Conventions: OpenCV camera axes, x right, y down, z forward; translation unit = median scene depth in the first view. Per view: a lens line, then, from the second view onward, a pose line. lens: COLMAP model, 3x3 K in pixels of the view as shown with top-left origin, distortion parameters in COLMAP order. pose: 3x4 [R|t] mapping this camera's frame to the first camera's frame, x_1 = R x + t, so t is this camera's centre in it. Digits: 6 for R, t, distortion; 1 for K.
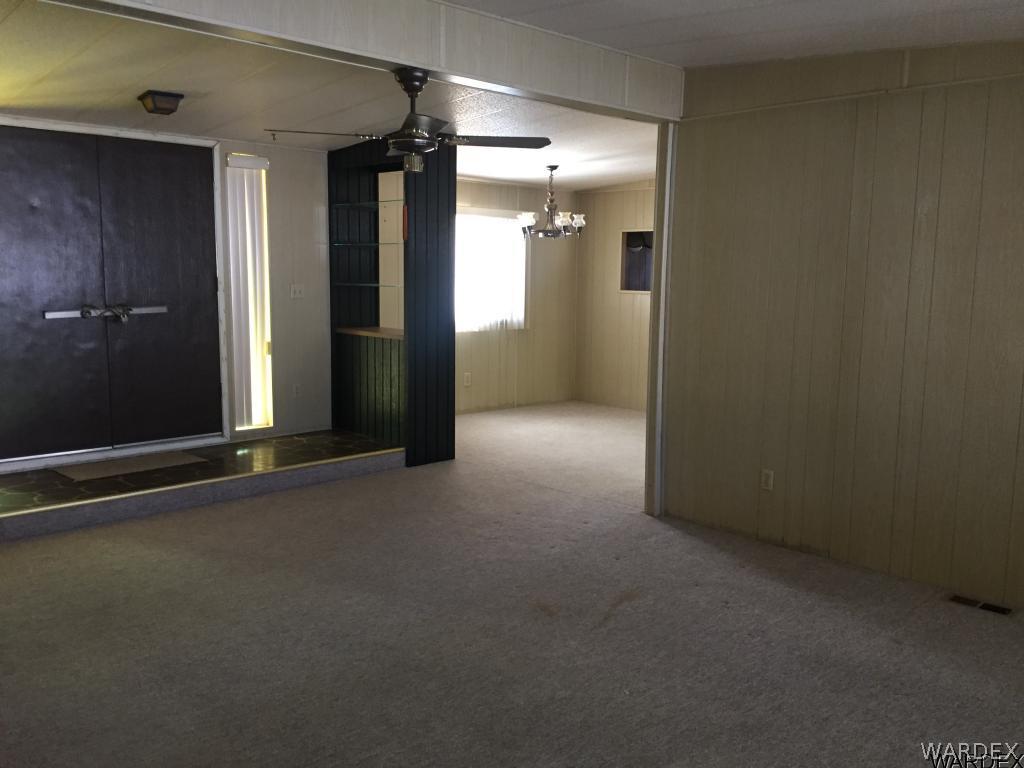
lens RADIAL K [[888.3, 0, 512.0], [0, 888.3, 384.0], [0, 0, 1]] dist [0.062585, -0.018399]
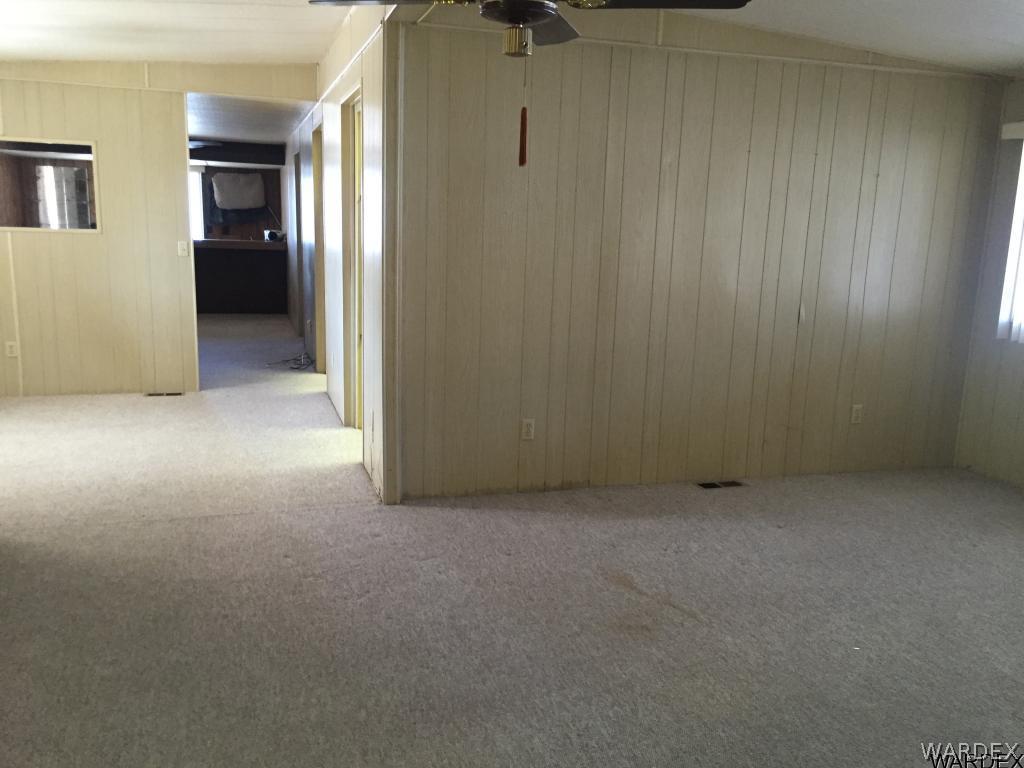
lens RADIAL K [[888.3, 0, 512.0], [0, 888.3, 384.0], [0, 0, 1]] dist [0.062585, -0.018399]
pose [[0.439046, -0.164913, 0.883200, -0.567017], [0.090986, 0.986118, 0.138900, -0.077543], [-0.893846, 0.019376, 0.447956, 0.574268]]
